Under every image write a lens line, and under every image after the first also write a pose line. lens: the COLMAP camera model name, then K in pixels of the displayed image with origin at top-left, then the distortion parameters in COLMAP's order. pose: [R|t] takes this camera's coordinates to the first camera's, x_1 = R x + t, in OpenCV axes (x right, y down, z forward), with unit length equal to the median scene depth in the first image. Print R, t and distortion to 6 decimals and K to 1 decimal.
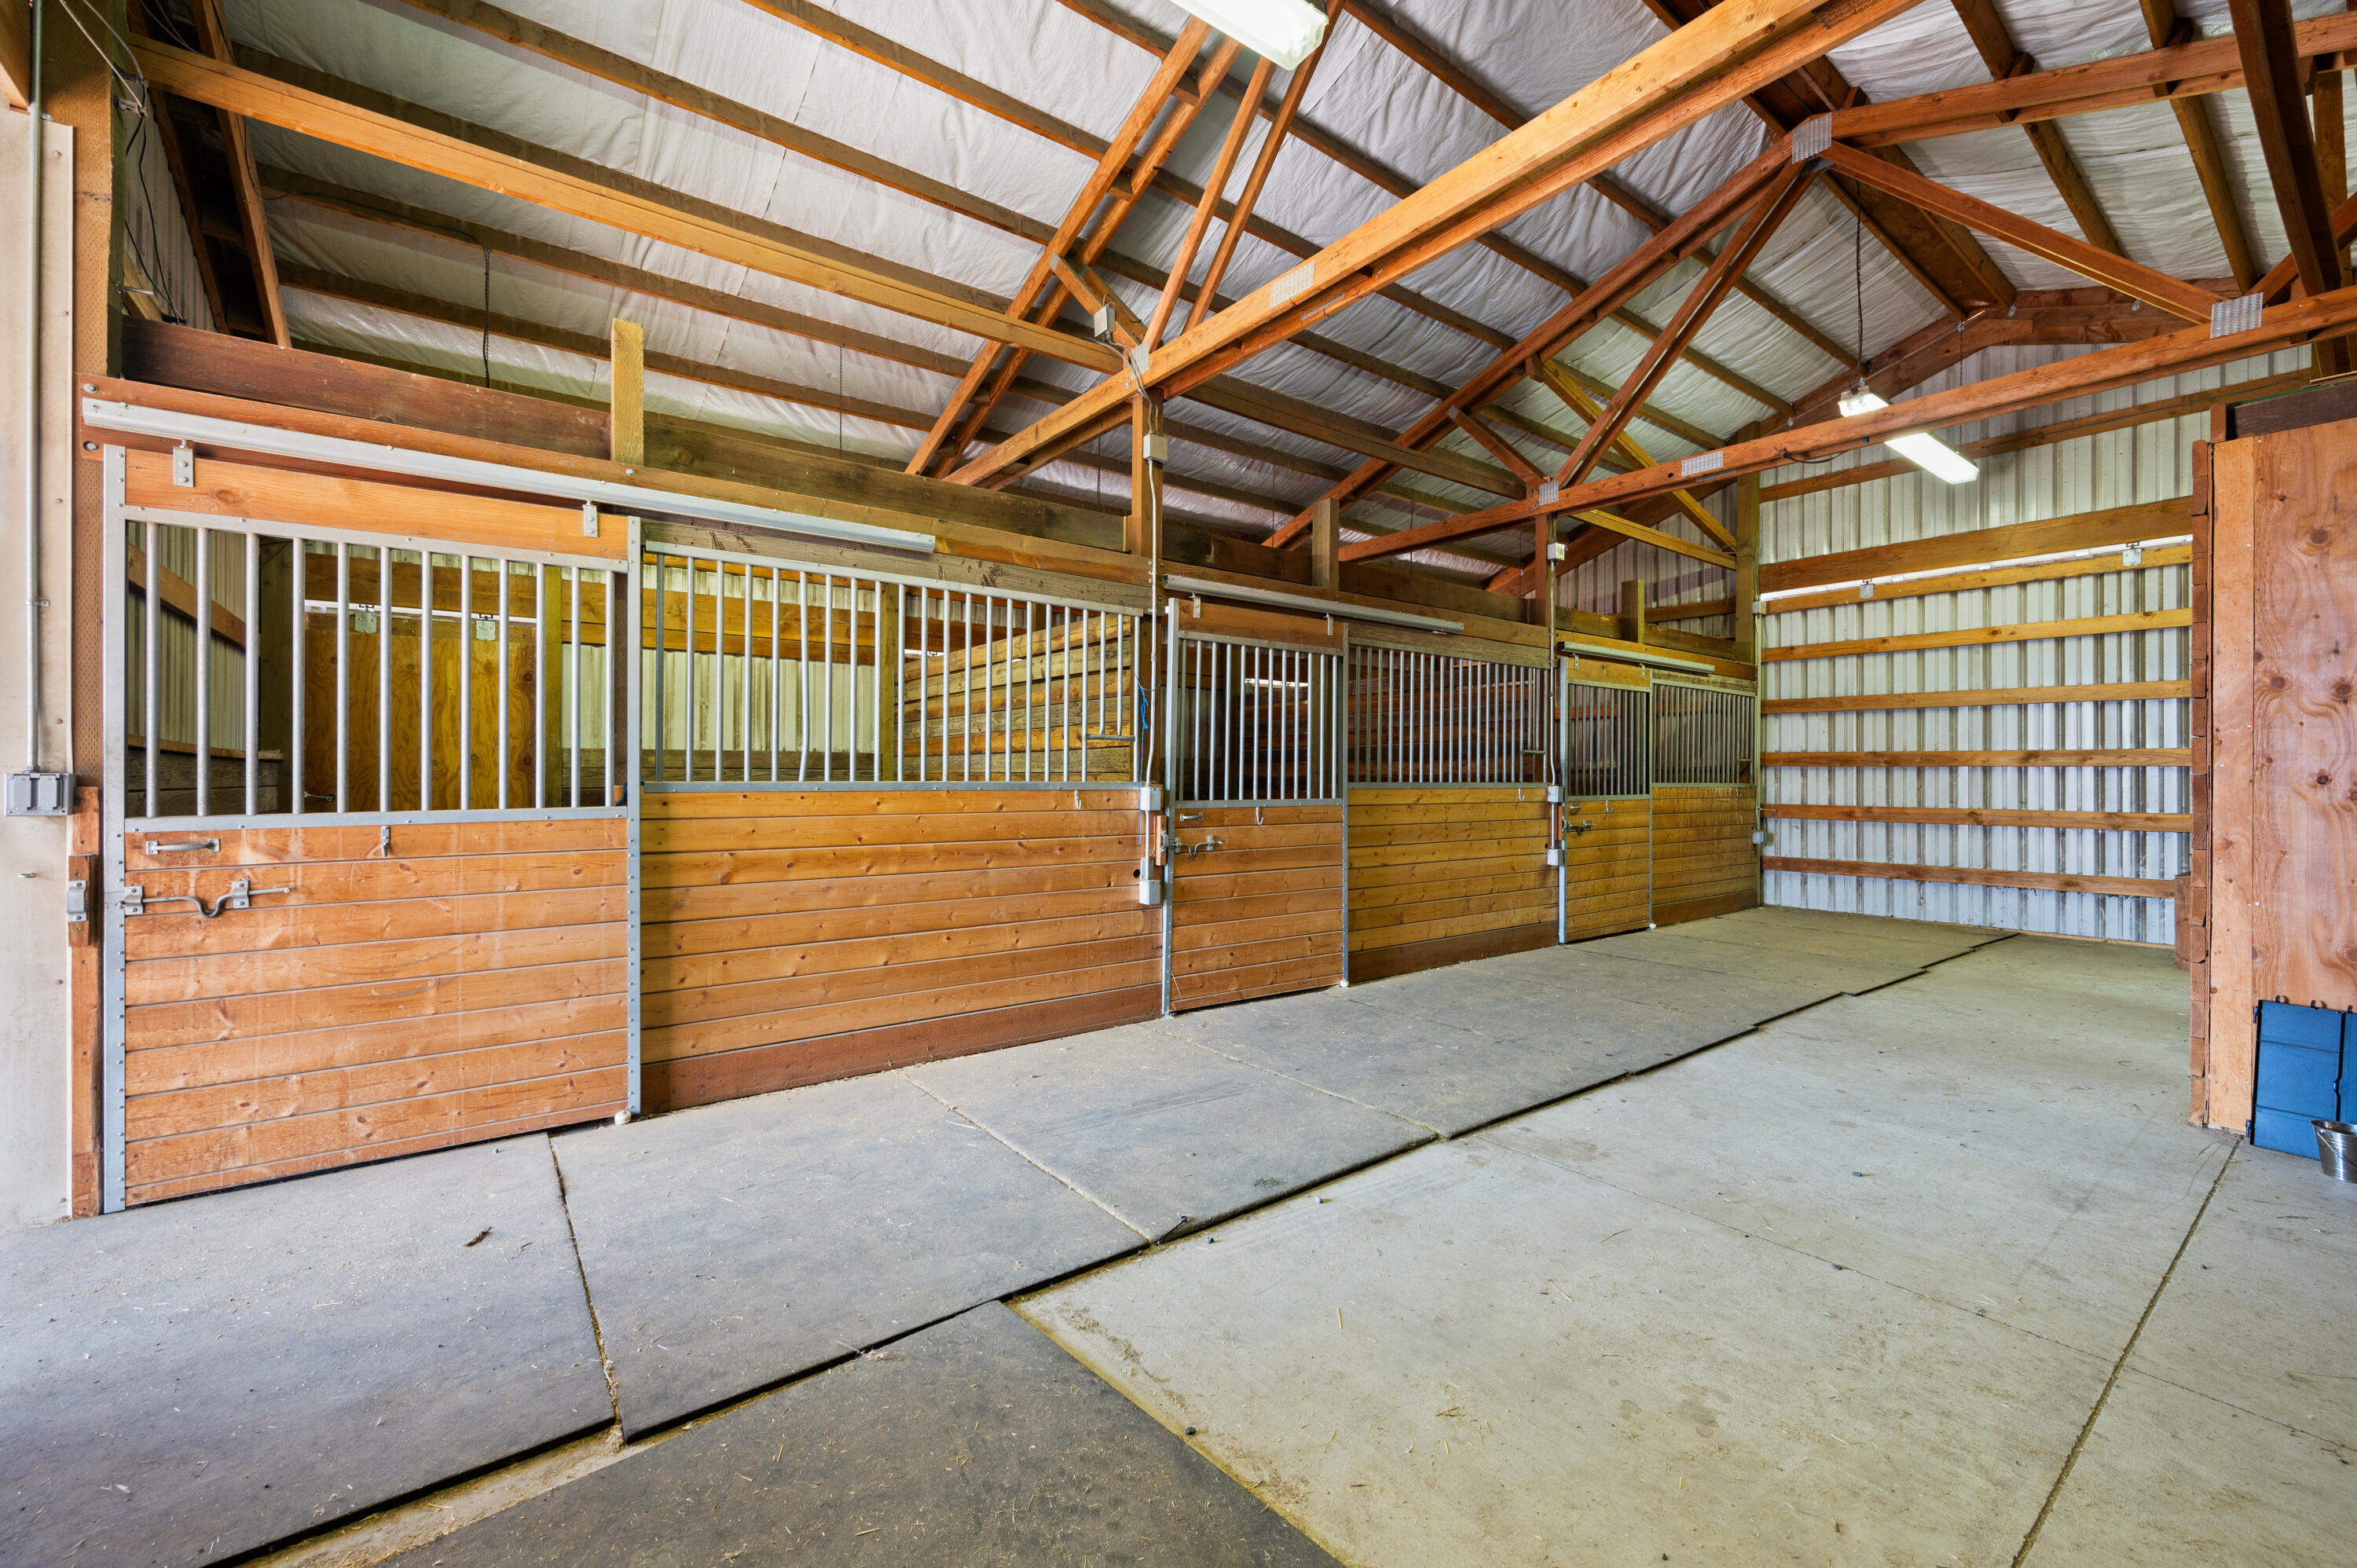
lens RADIAL K [[937.7, 0, 1175.0], [0, 937.7, 757.2], [0, 0, 1]] dist [-0.000085, -0.000231]
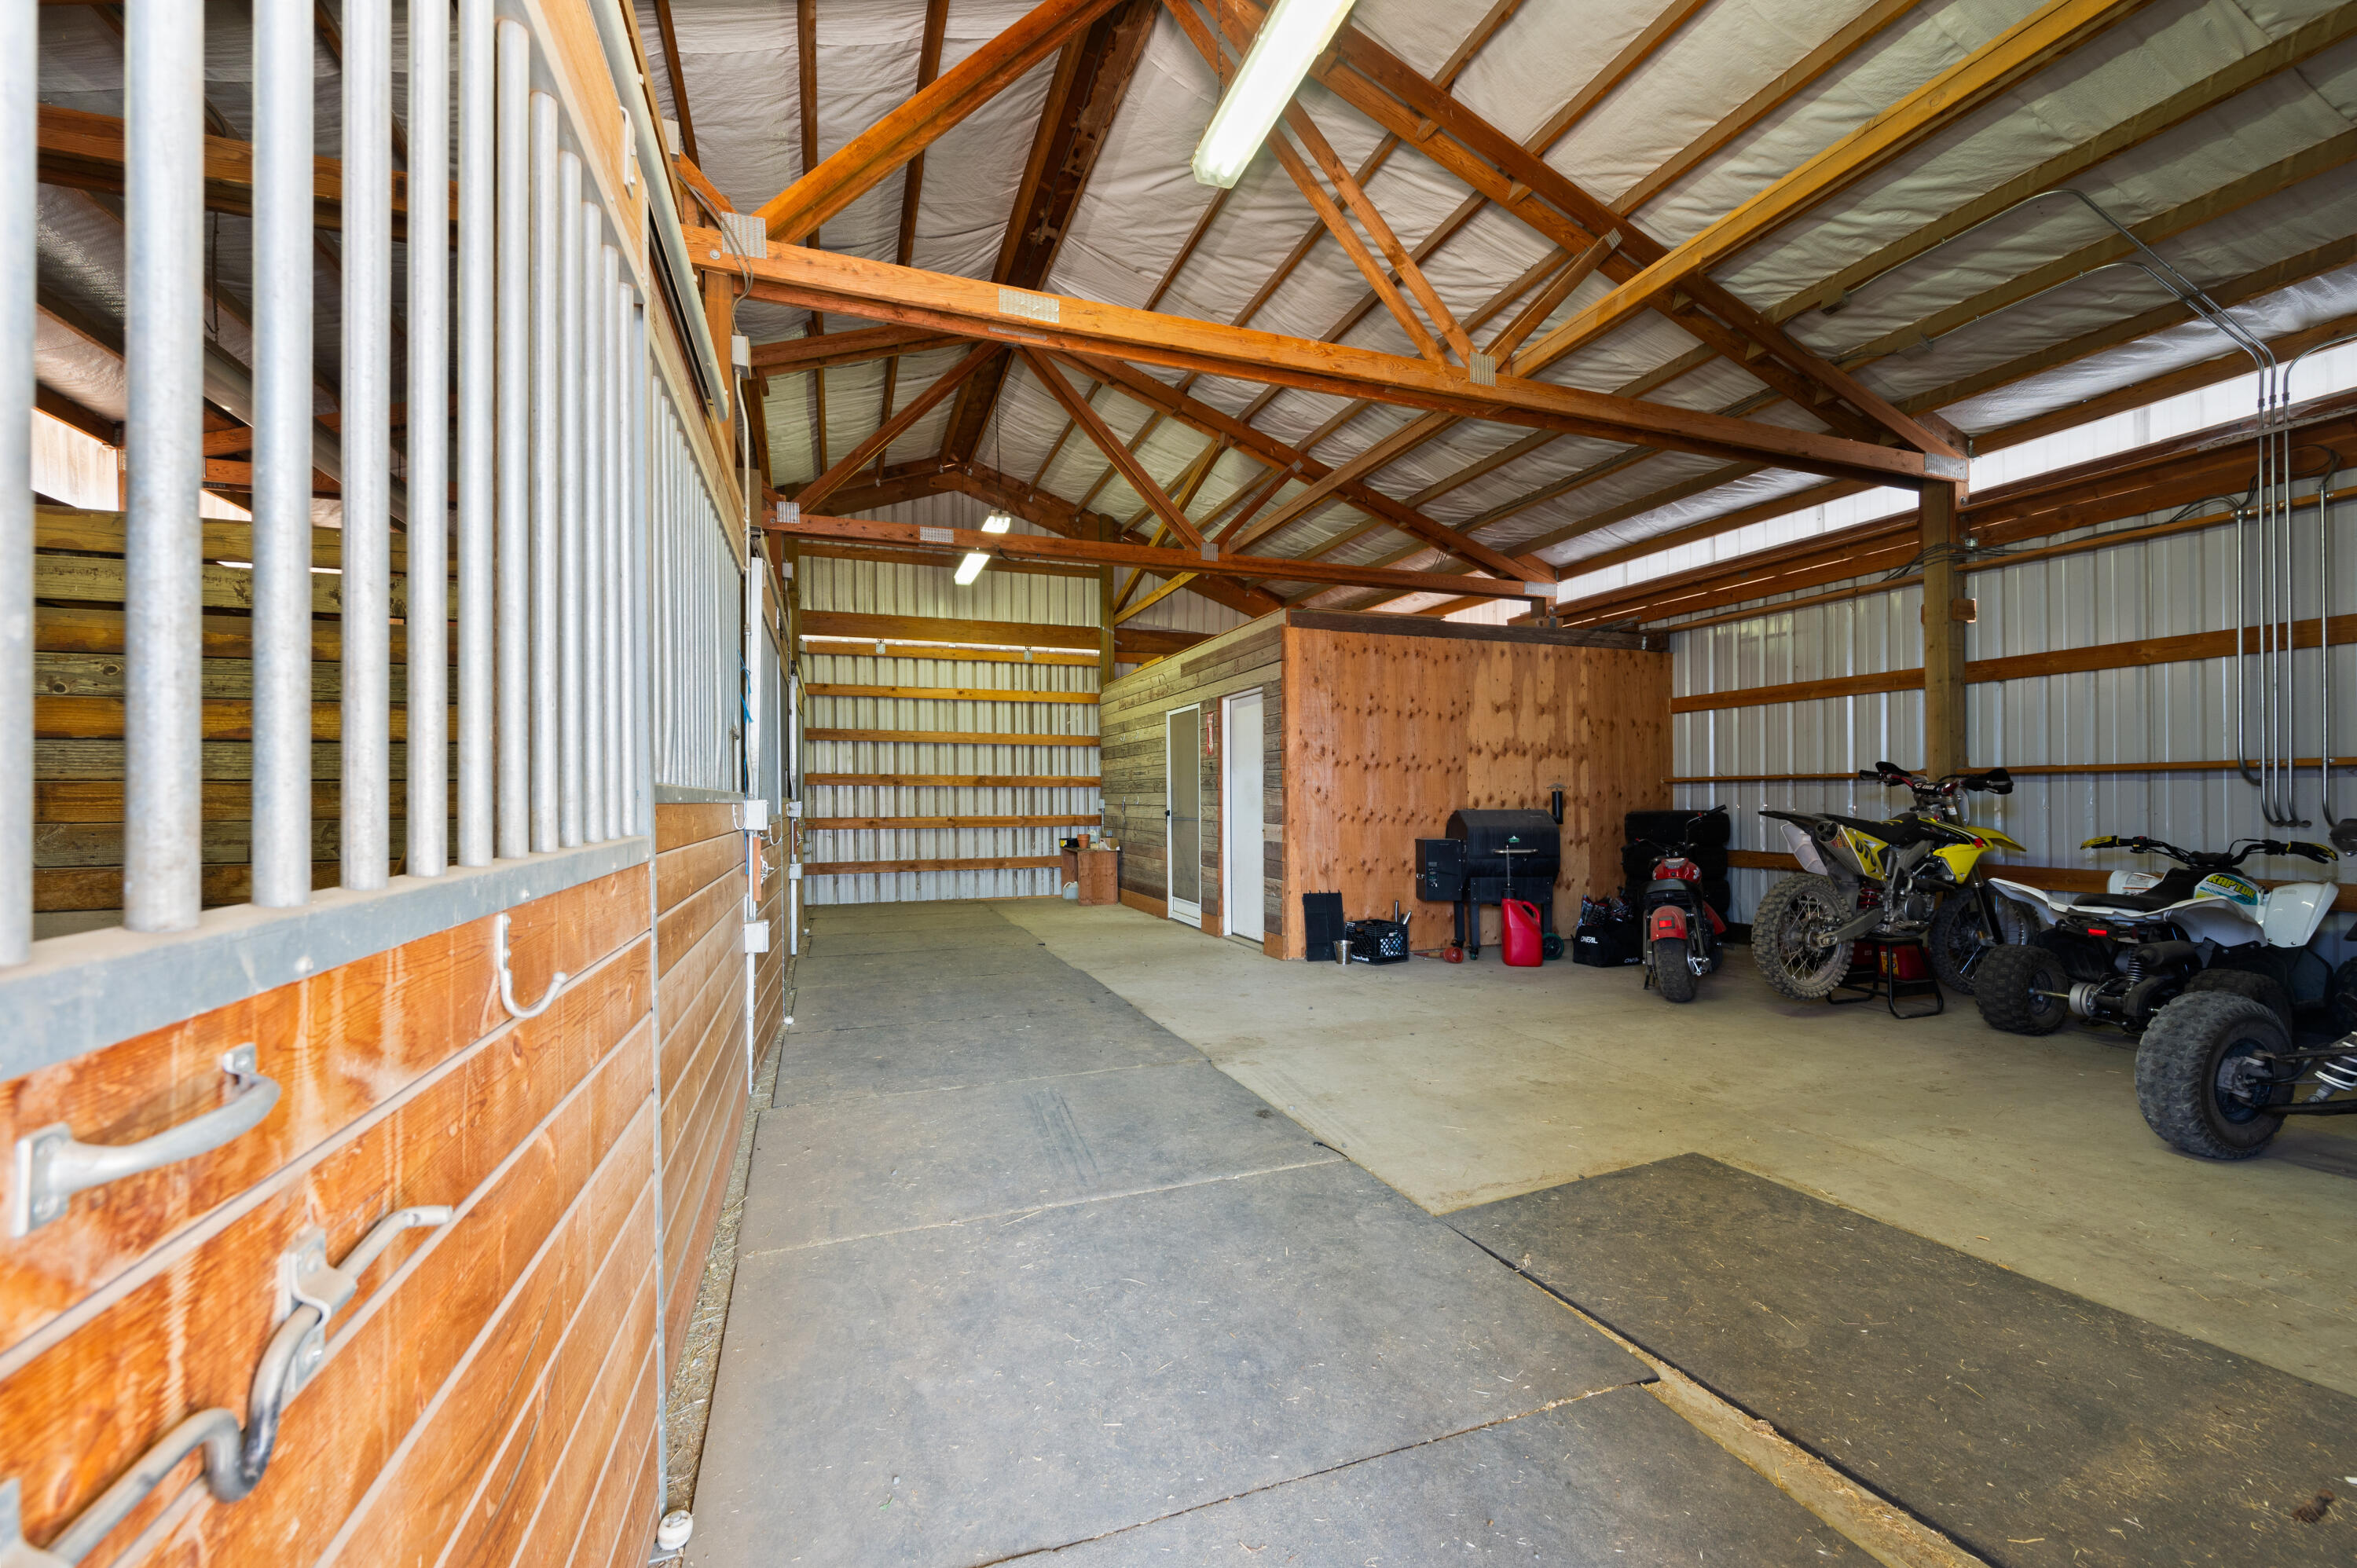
lens RADIAL K [[937.7, 0, 1175.0], [0, 937.7, 757.2], [0, 0, 1]] dist [-0.000085, -0.000231]
pose [[0.294744, 0.037985, 0.954821, -0.766148], [-0.014063, 0.999274, -0.035412, 0.022588], [-0.955473, -0.002990, 0.295064, 0.512395]]
